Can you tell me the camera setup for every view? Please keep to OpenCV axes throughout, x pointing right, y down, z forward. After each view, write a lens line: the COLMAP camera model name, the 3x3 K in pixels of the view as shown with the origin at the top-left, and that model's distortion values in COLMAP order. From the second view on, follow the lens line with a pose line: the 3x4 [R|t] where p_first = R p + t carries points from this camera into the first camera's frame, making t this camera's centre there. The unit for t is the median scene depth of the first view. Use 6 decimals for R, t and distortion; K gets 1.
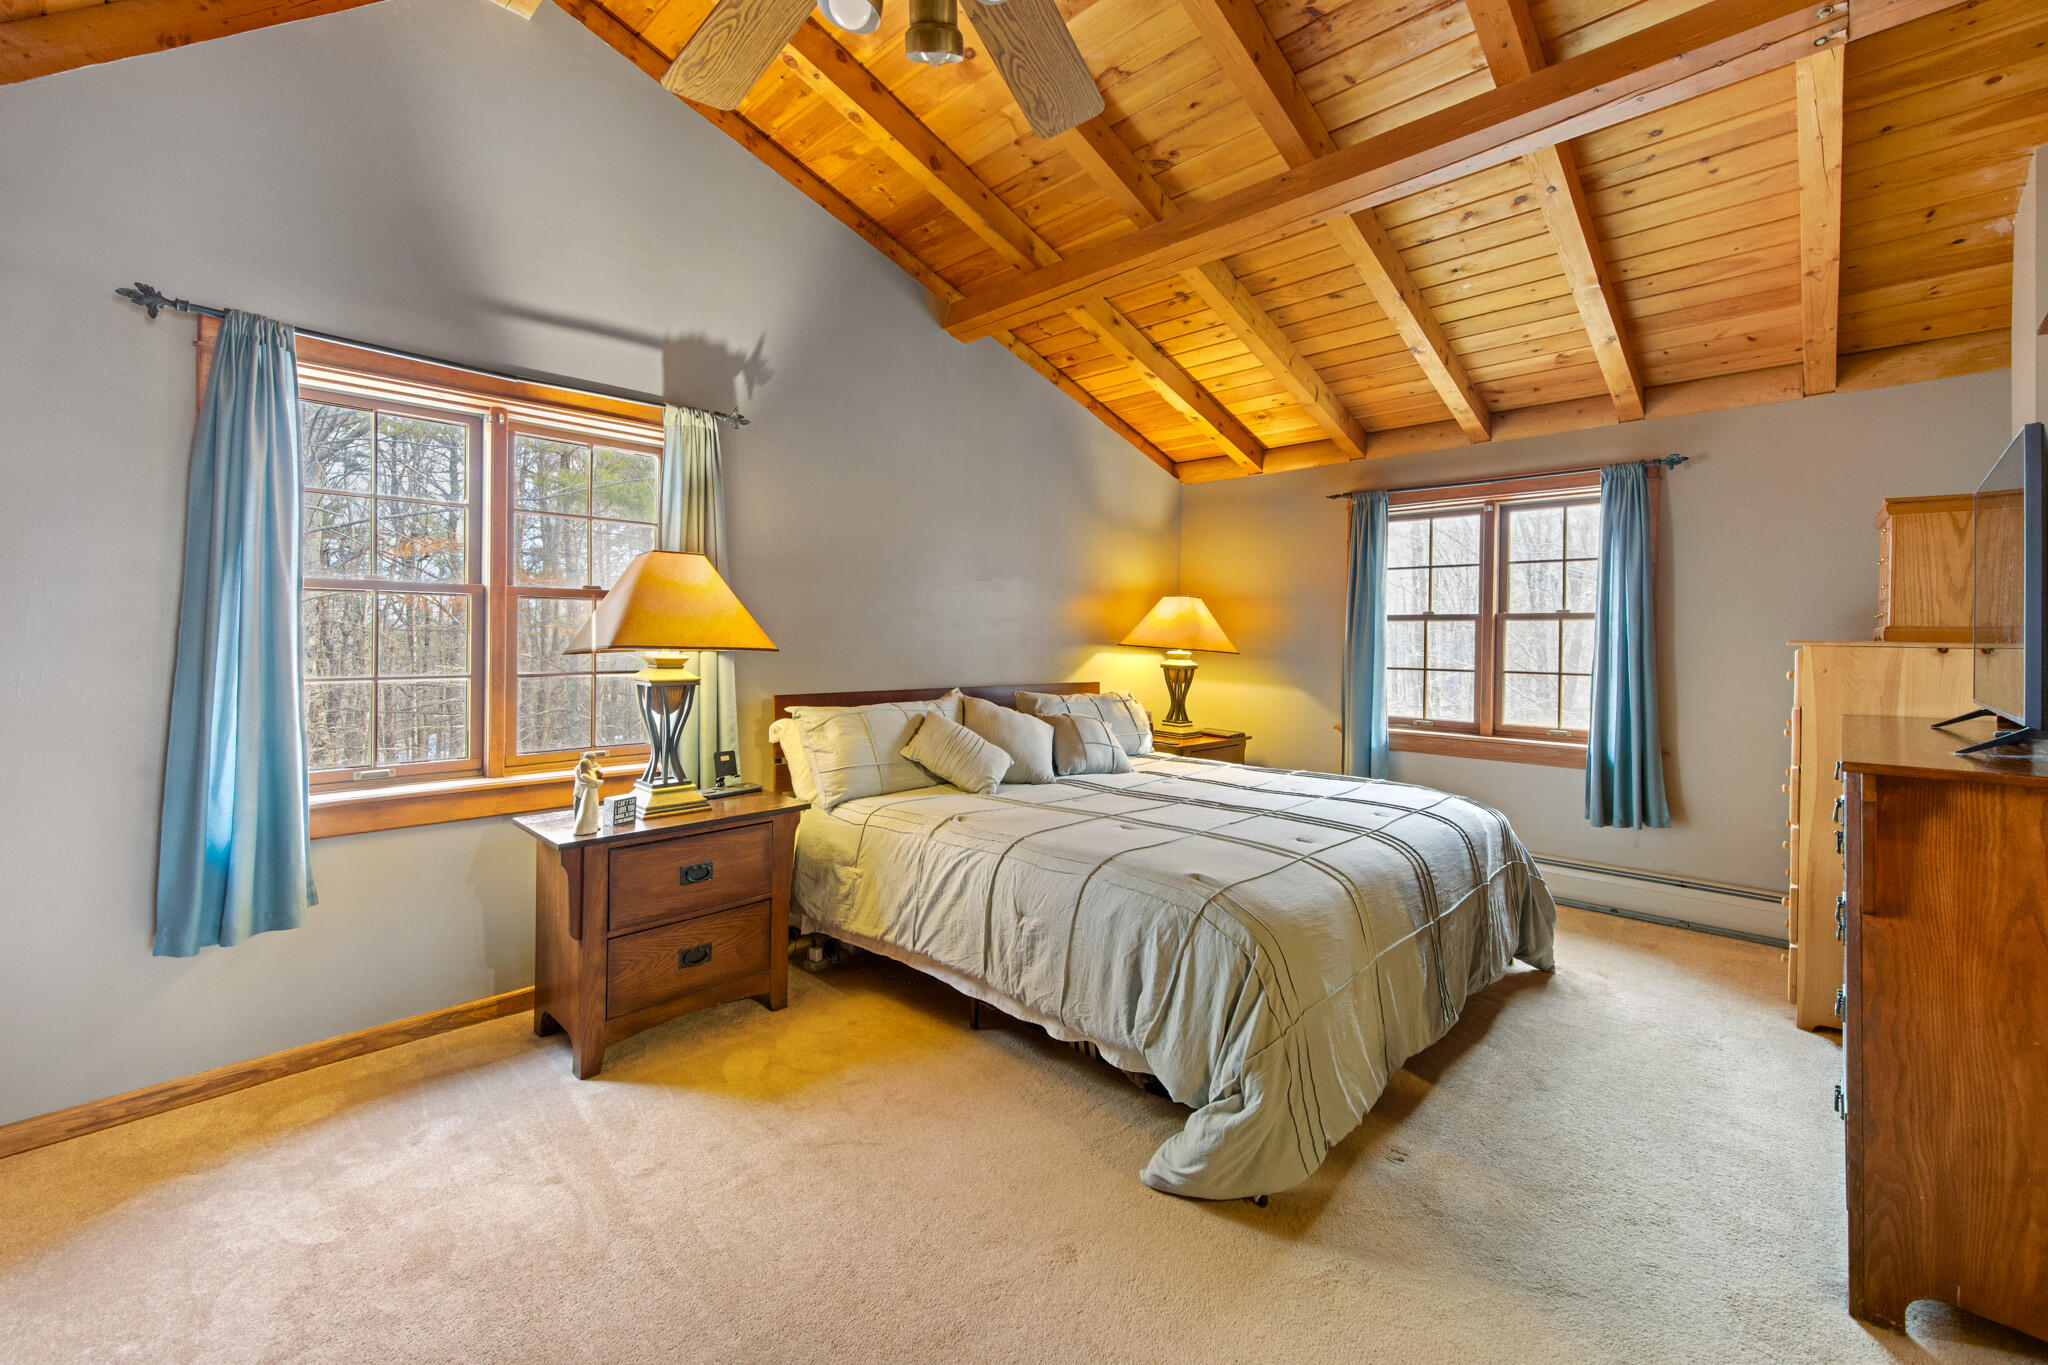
lens RADIAL K [[821.0, 0, 1051.9], [0, 821.0, 635.1], [0, 0, 1]] dist [-0.003244, 0.001030]
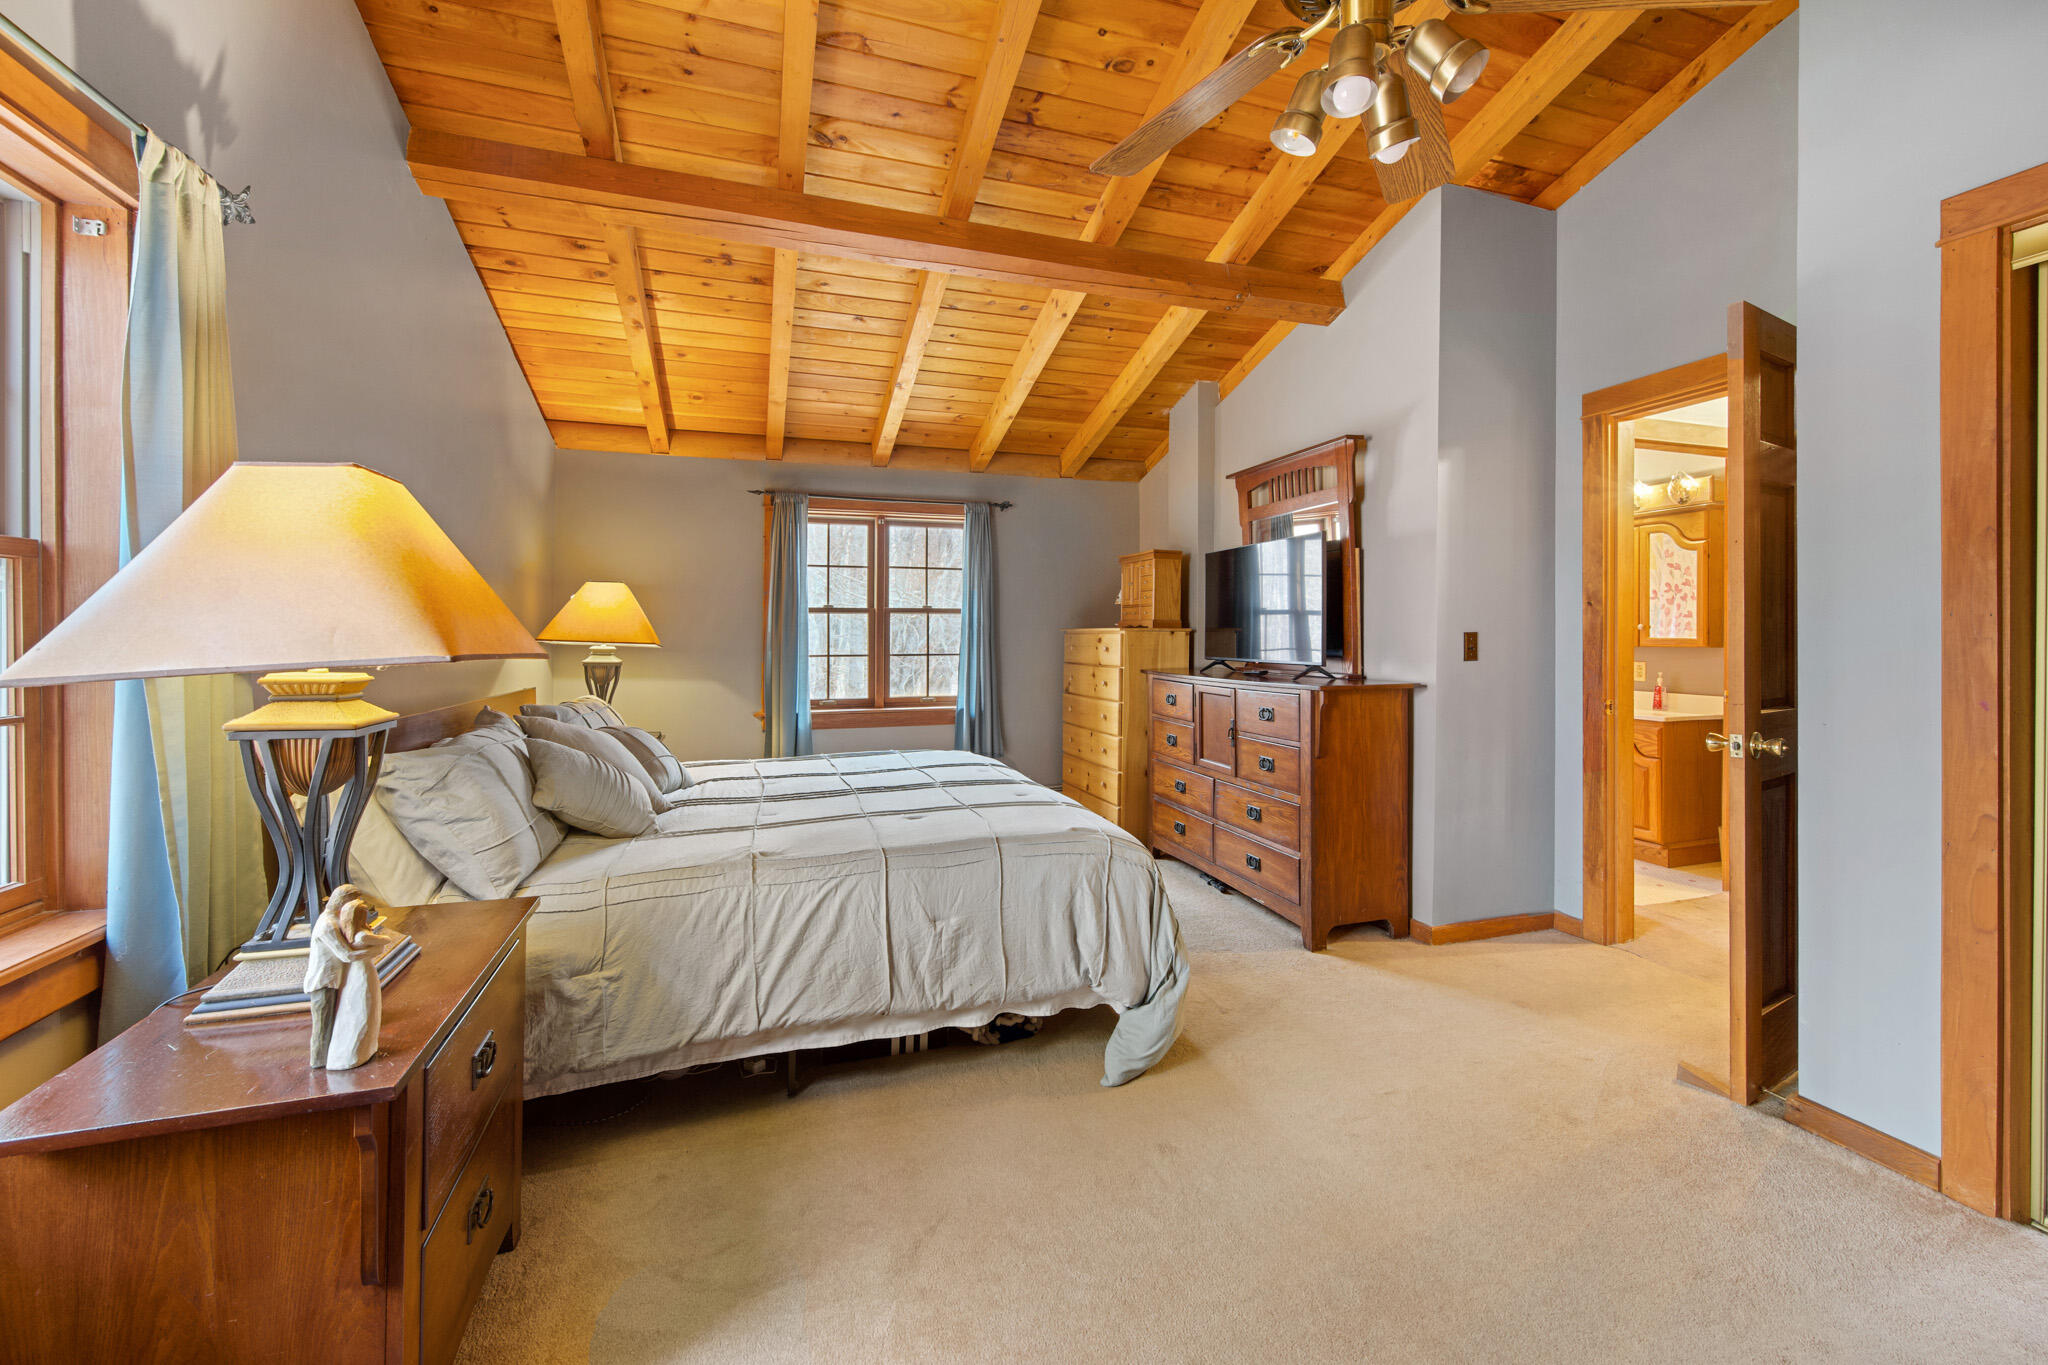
lens RADIAL K [[821.0, 0, 1002.1], [0, 821.0, 634.2], [0, 0, 1]] dist [-0.003244, 0.001030]
pose [[0.483174, -0.014357, 0.875407, -0.685182], [0.005220, 0.999895, 0.013517, -0.004349], [-0.875509, -0.001961, 0.483198, 0.386416]]
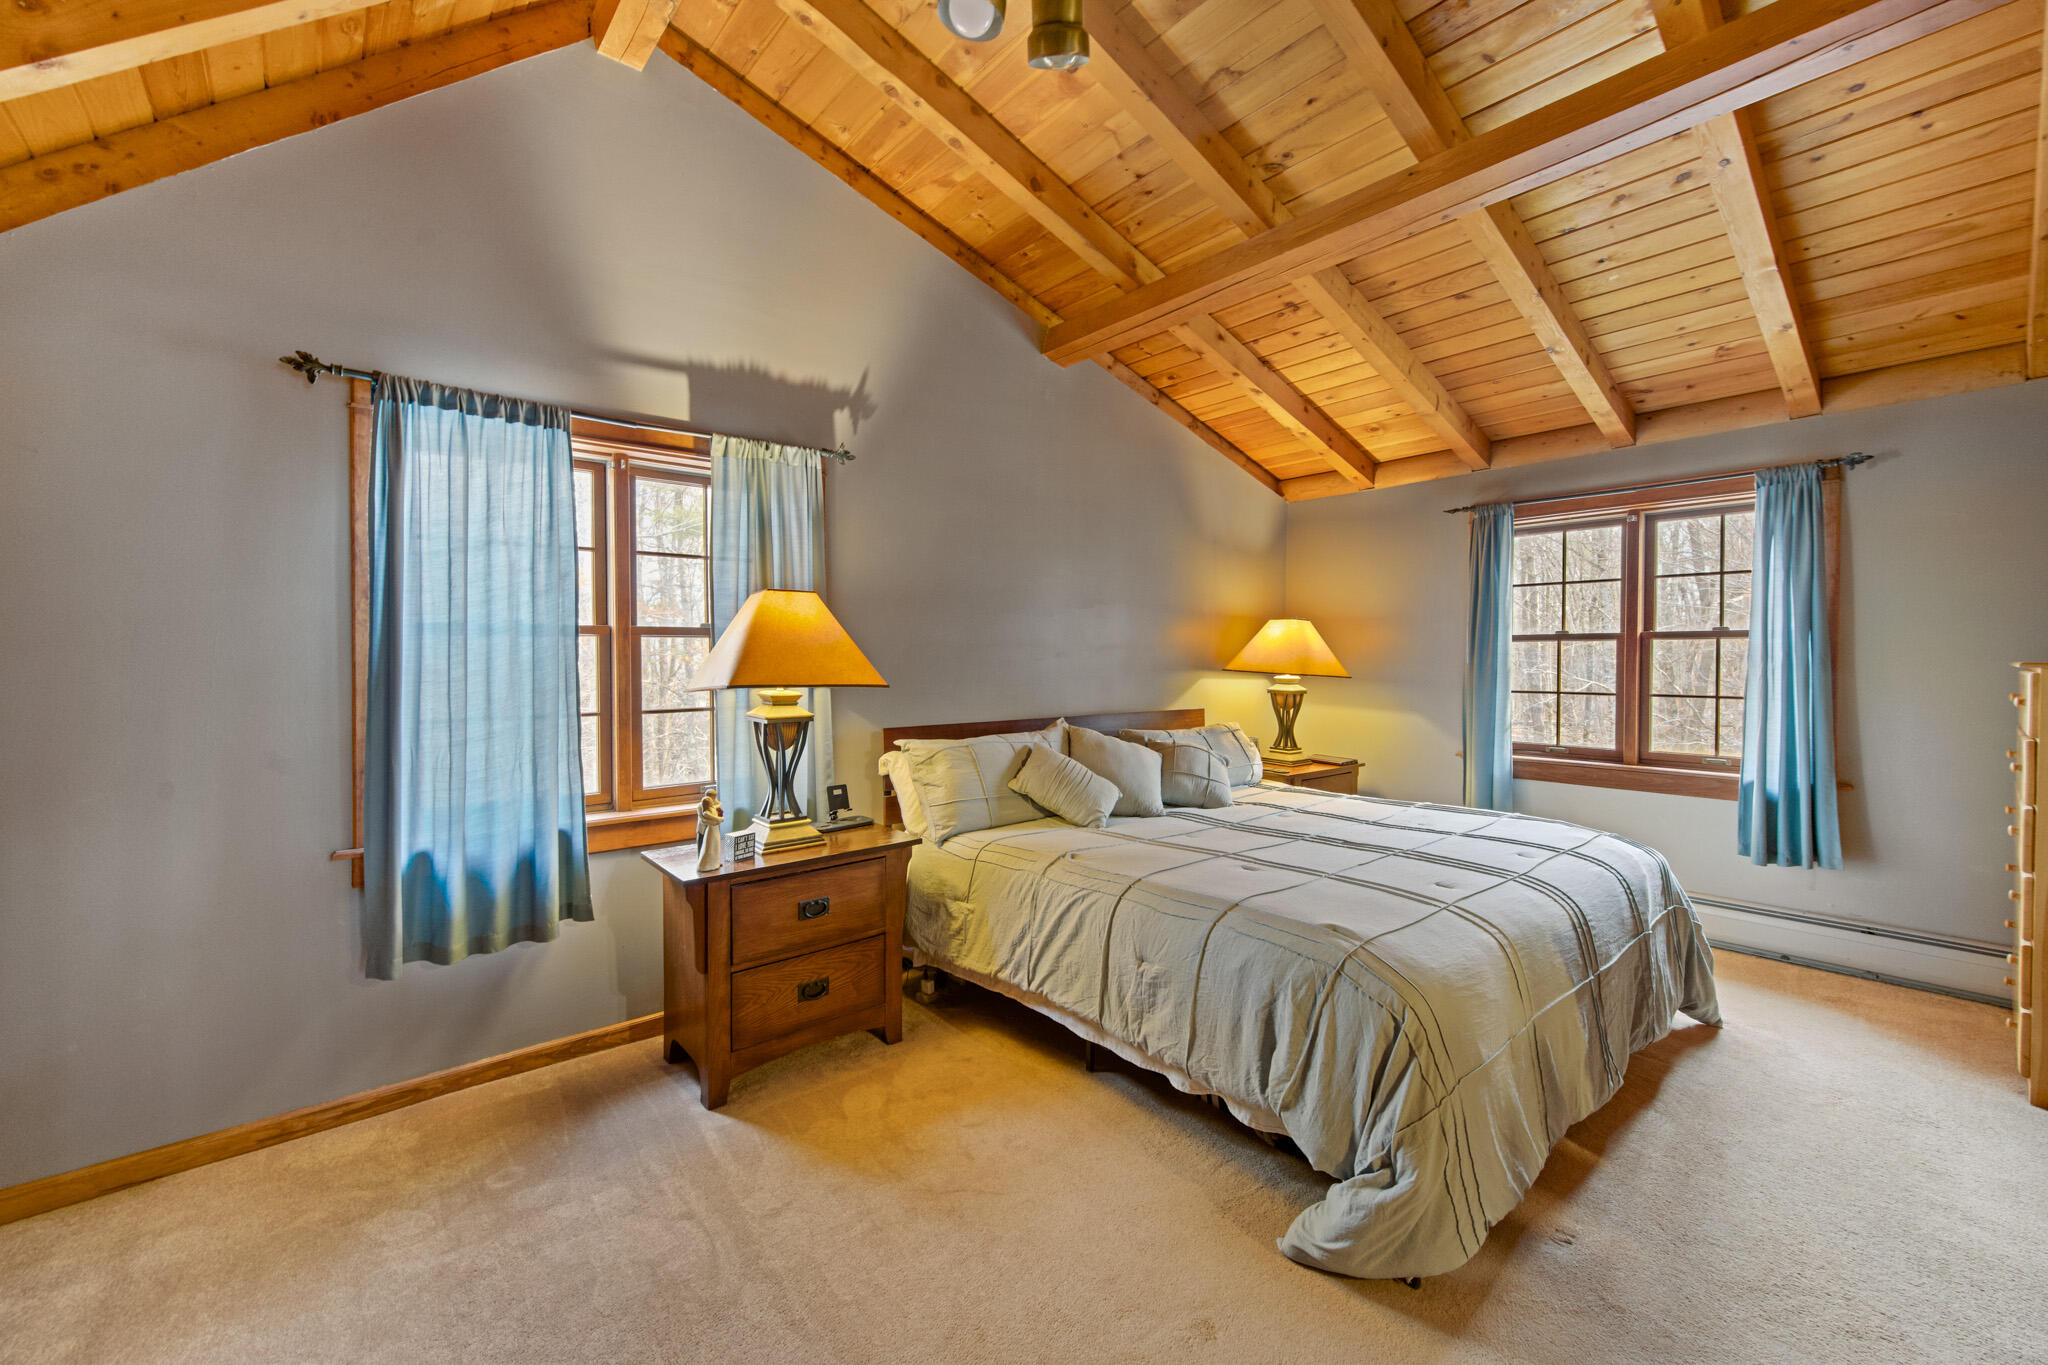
lens RADIAL K [[821.0, 0, 1063.5], [0, 821.0, 663.3], [0, 0, 1]] dist [-0.003244, 0.001030]
pose [[0.994863, -0.014420, -0.100198, -0.020568], [0.015190, 0.999861, 0.006928, -0.011846], [0.100084, -0.008414, 0.994943, 0.027560]]
